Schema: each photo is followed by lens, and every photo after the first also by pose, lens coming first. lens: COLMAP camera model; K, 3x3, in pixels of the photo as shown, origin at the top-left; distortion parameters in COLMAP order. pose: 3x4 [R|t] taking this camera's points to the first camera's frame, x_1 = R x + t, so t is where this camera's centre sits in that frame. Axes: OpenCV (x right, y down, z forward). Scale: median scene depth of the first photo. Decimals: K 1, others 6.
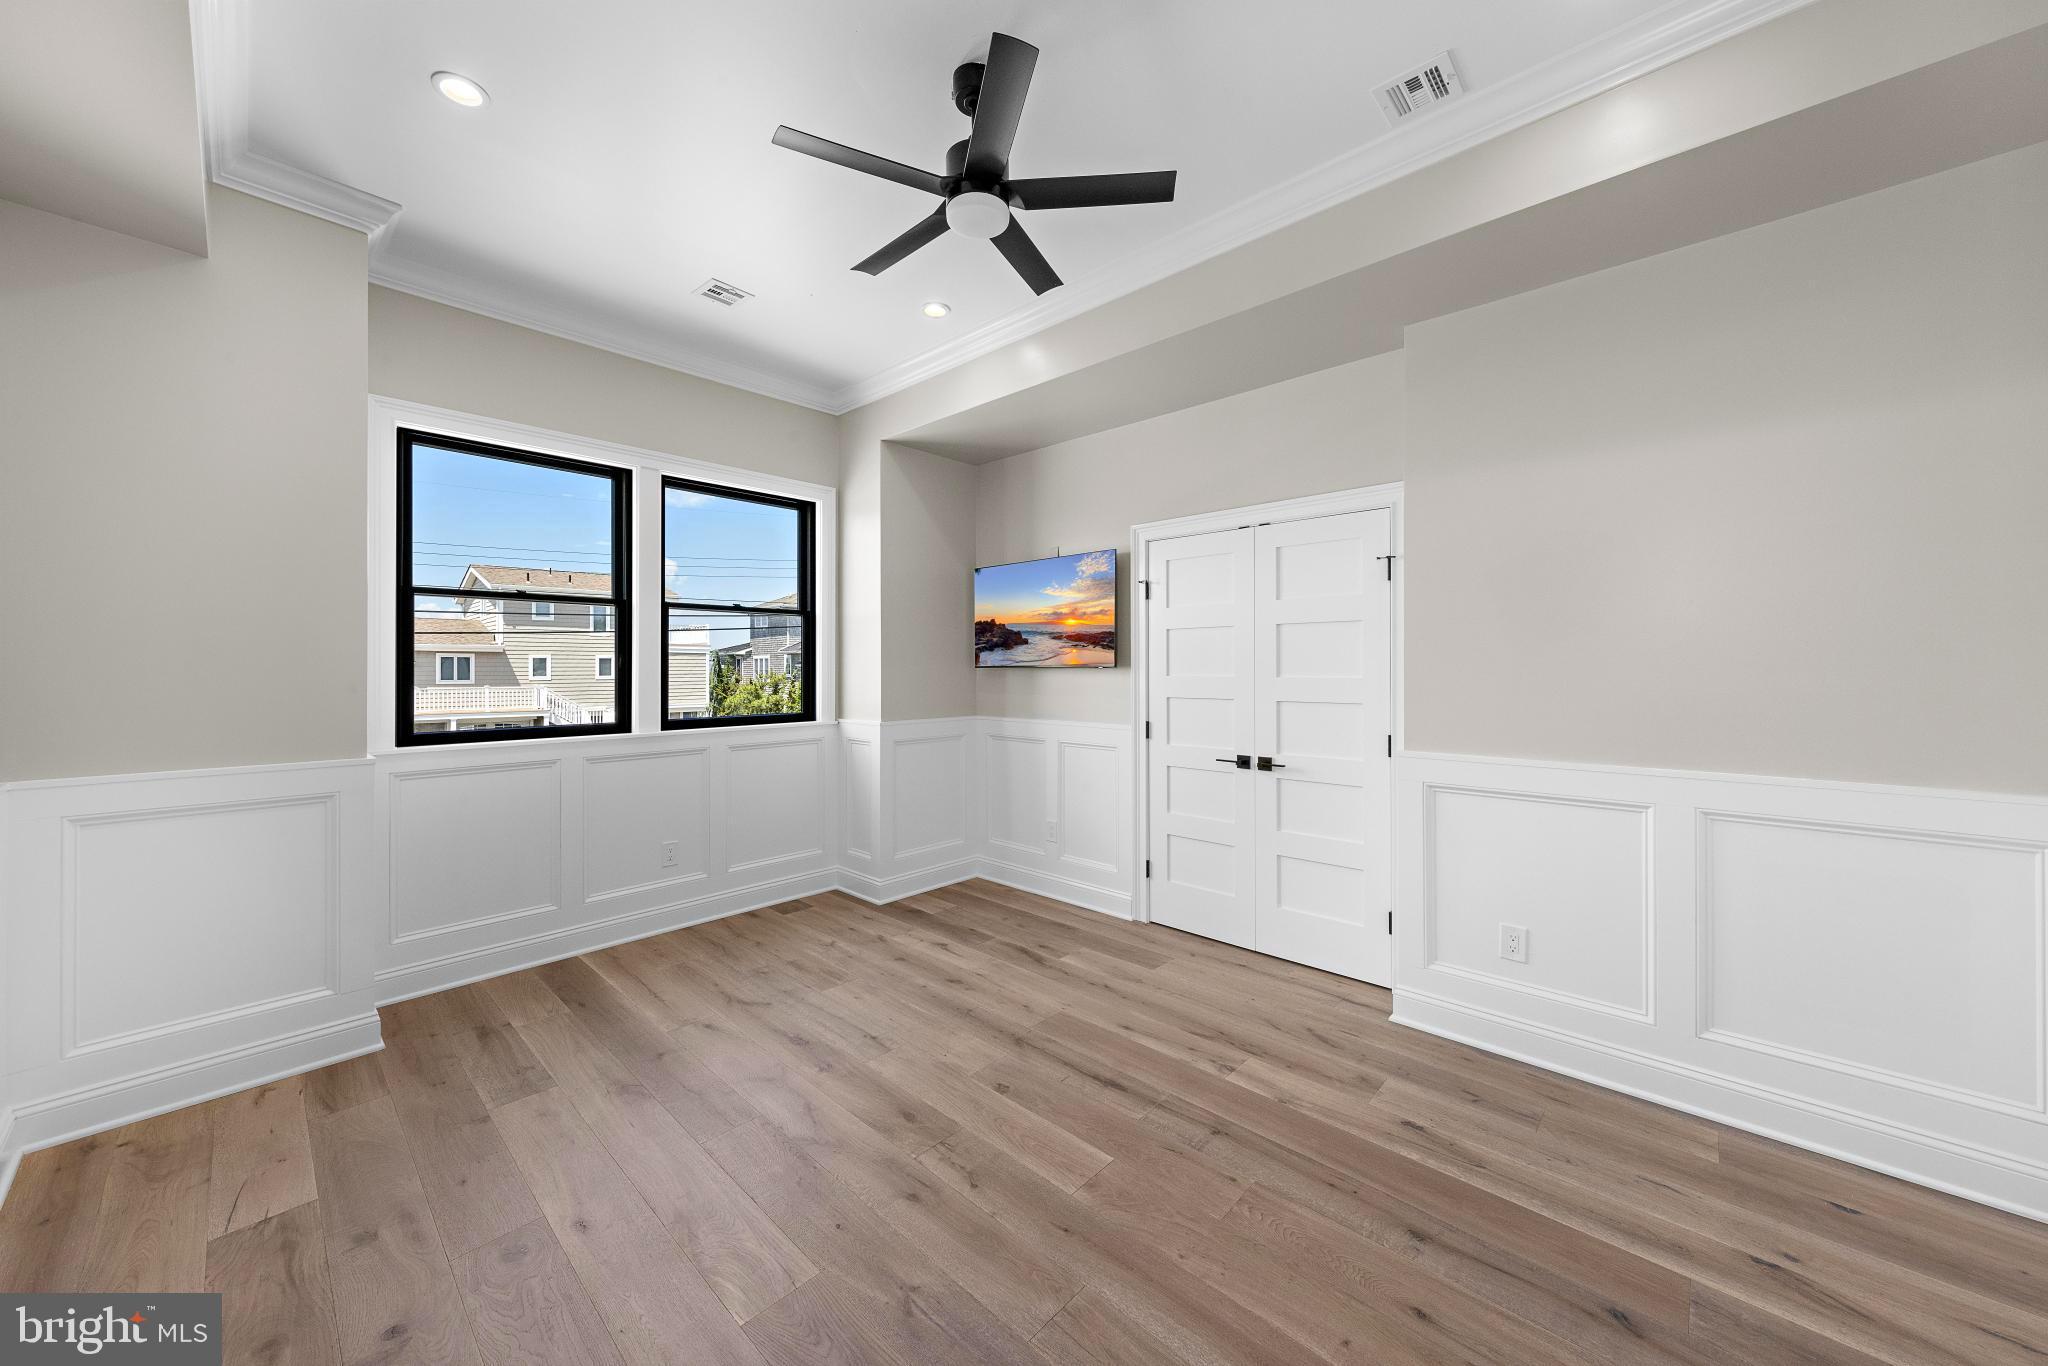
lens RADIAL K [[731.6, 0, 1032.9], [0, 731.6, 679.2], [0, 0, 1]] dist [0.001312, -0.000086]
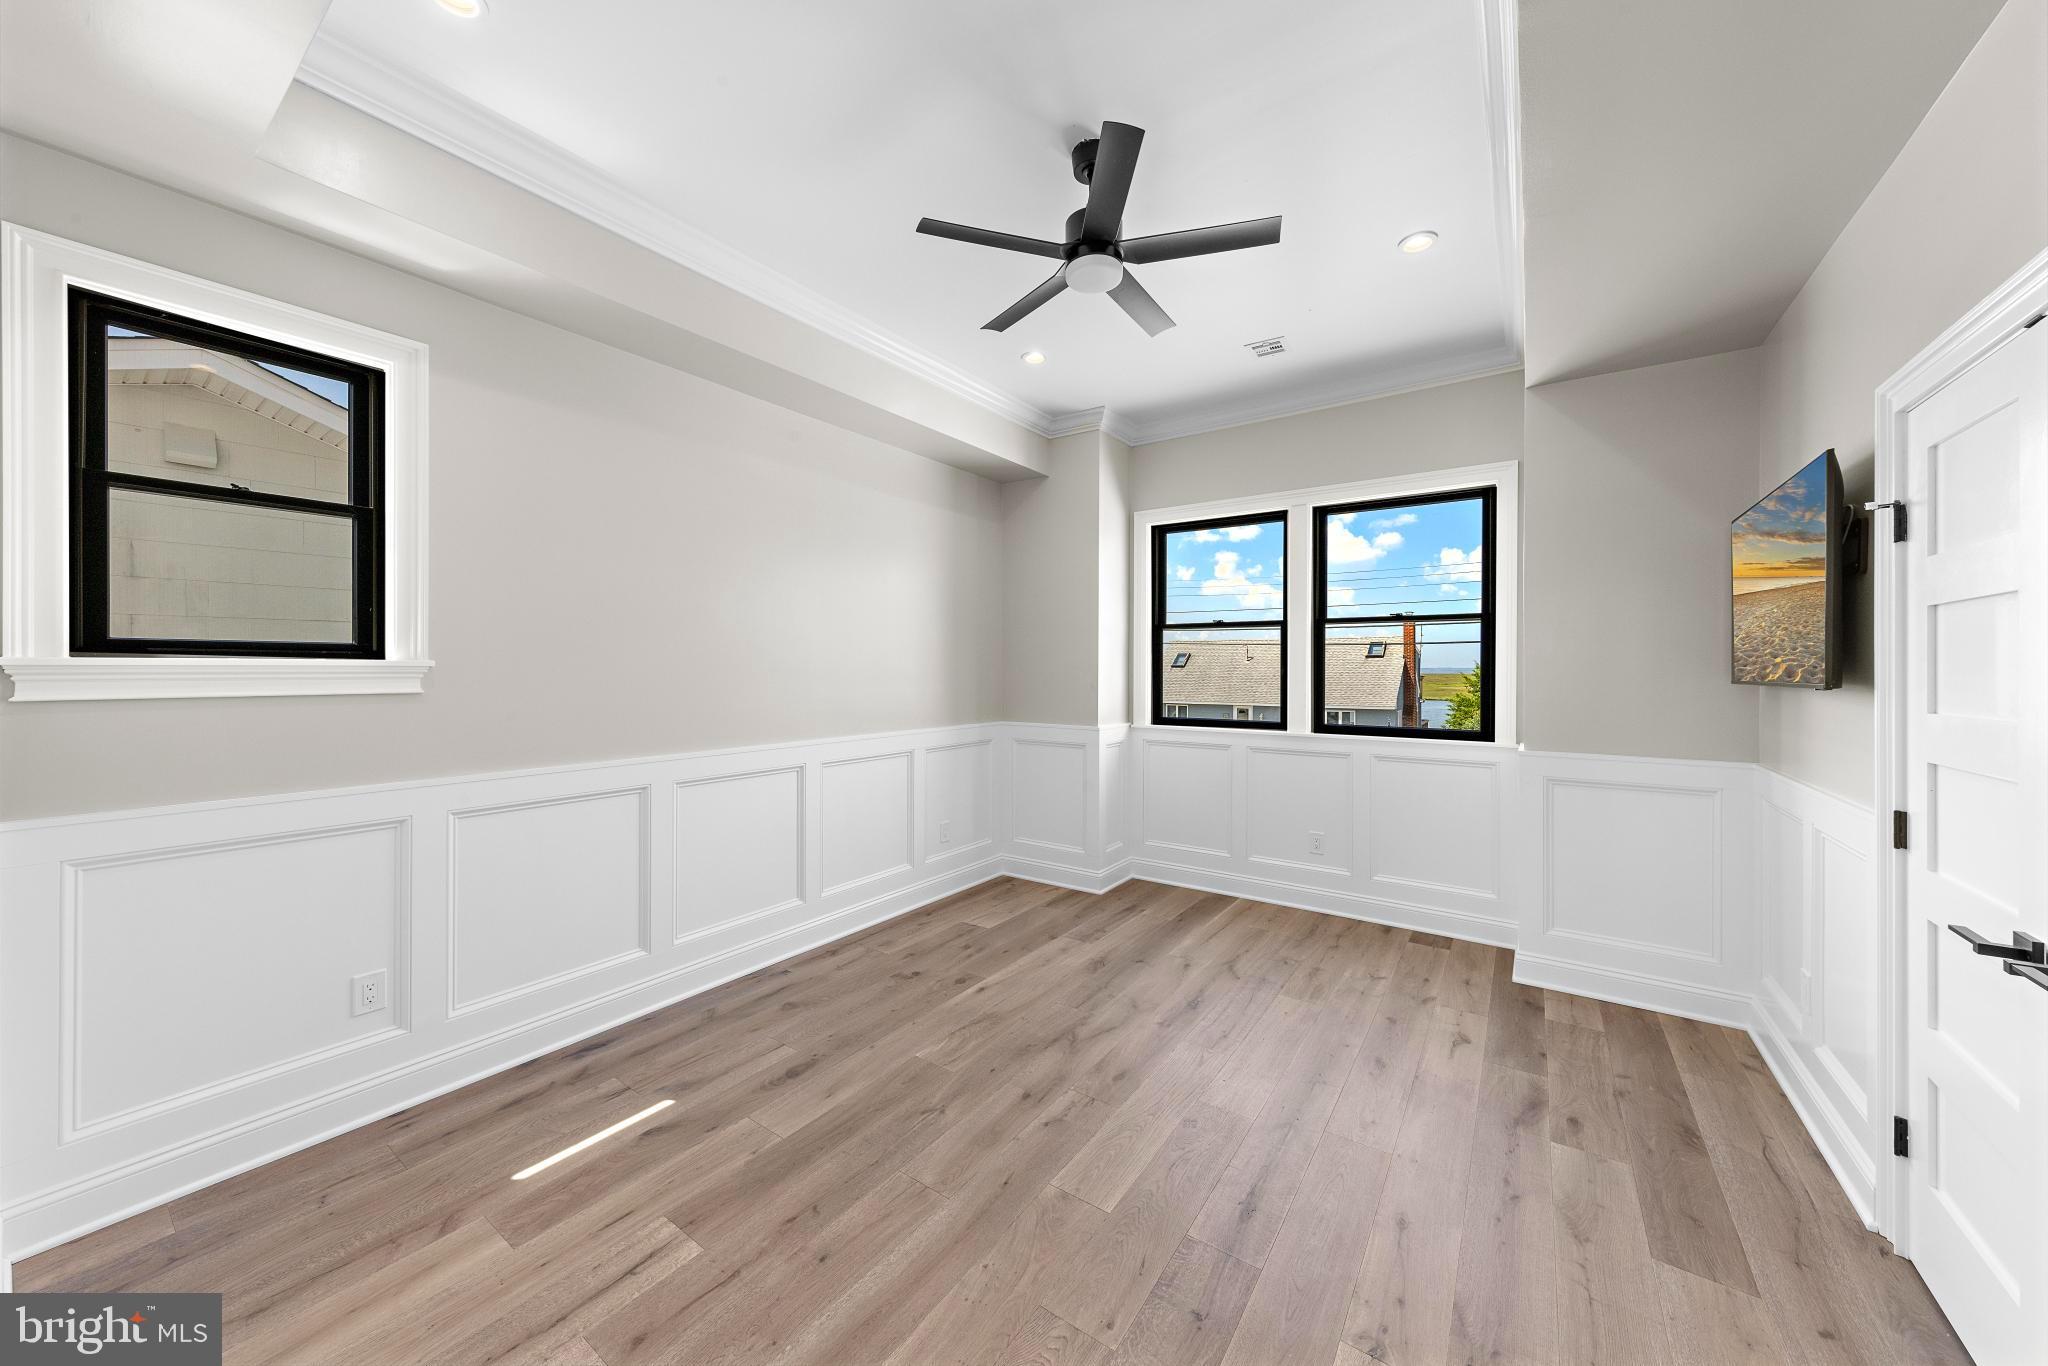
lens RADIAL K [[718.1, 0, 1028.6], [0, 718.1, 670.2], [0, 0, 1]] dist [0.002051, -0.000005]
pose [[0.135876, 0.005865, -0.990709, 0.817460], [-0.021221, 0.999770, 0.003008, -0.031516], [0.990499, 0.020615, 0.135969, 0.618226]]
